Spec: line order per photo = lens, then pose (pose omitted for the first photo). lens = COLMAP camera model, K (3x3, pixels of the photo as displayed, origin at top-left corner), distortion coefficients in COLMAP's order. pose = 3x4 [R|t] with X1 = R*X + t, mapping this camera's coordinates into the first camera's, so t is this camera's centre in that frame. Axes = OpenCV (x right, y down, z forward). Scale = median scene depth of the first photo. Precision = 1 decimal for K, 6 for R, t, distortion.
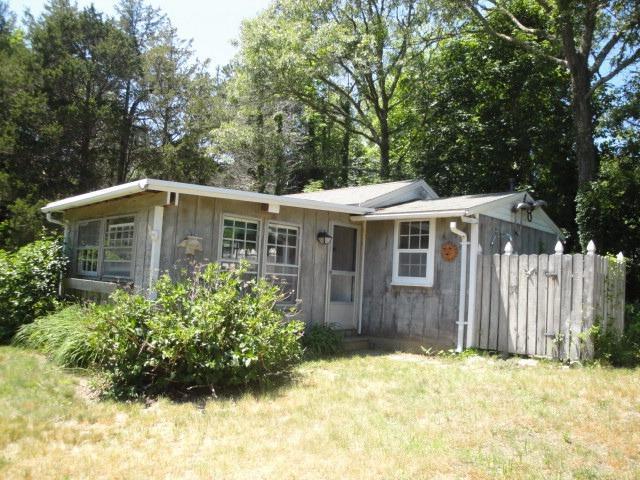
lens RADIAL K [[524.3, 0, 322.2], [0, 524.3, 239.7], [0, 0, 1]] dist [-0.118270, -0.006587]
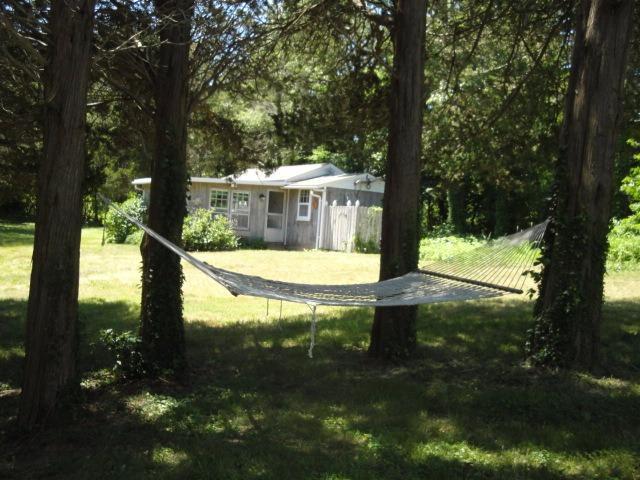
lens RADIAL K [[721.2, 0, 319.0], [0, 721.2, 240.6], [0, 0, 1]] dist [-0.030510, 0.000000]
pose [[0.981747, 0.014437, -0.189644, 0.800378], [0.000984, 0.996716, 0.080975, -0.066972], [0.190190, -0.079684, 0.978508, -1.861851]]
